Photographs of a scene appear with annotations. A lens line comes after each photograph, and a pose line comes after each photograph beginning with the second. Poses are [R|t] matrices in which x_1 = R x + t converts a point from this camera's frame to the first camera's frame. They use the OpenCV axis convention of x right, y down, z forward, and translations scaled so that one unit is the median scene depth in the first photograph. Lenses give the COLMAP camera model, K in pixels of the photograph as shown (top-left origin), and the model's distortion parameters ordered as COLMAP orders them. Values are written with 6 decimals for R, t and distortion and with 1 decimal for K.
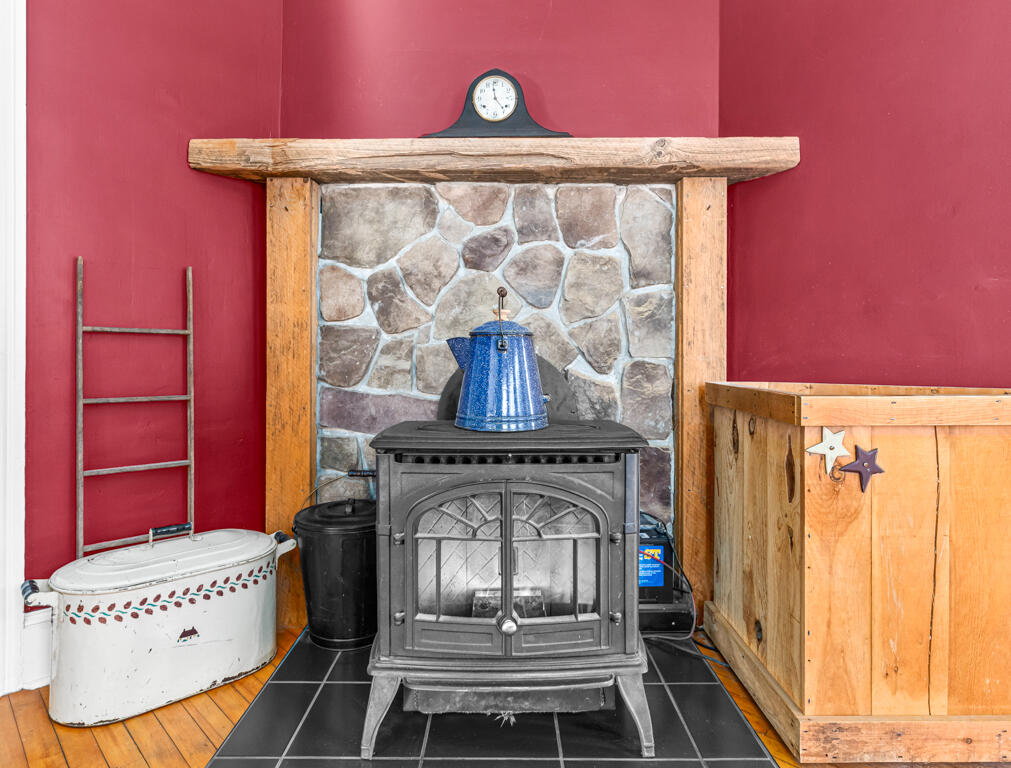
lens RADIAL K [[622.2, 0, 581.2], [0, 622.2, 358.4], [0, 0, 1]] dist [0.000167, -0.000707]
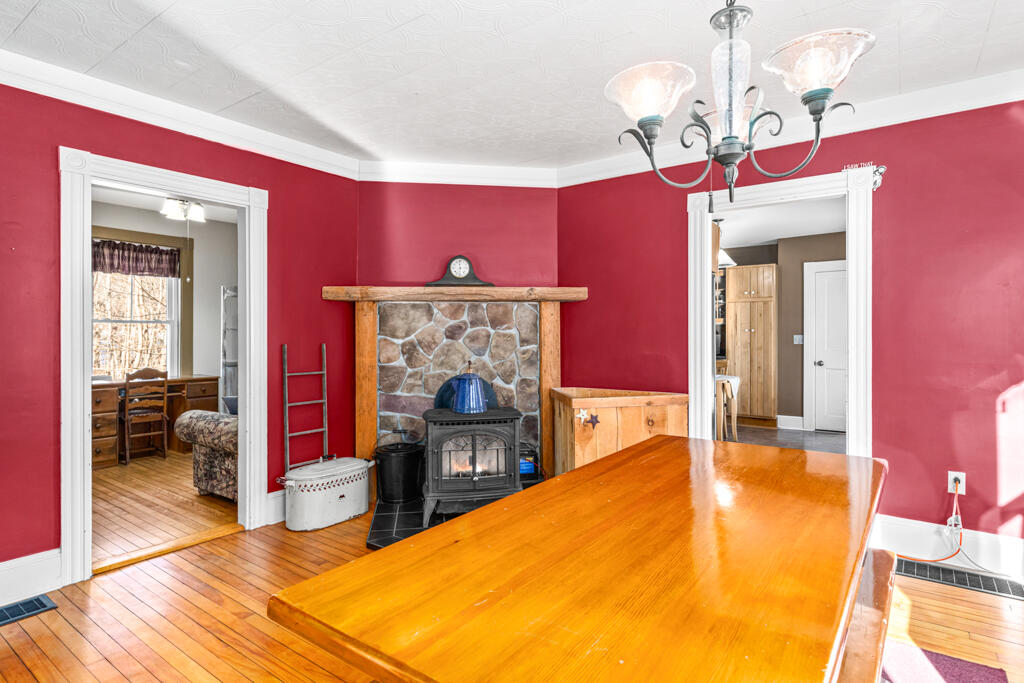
lens RADIAL K [[532.8, 0, 586.0], [0, 532.8, 334.0], [0, 0, 1]] dist [-0.001285, 0.000343]
pose [[0.986276, -0.009569, 0.164828, -0.004792], [0.008895, 0.999949, 0.004828, -0.169806], [-0.164866, -0.003296, 0.986311, -1.003623]]
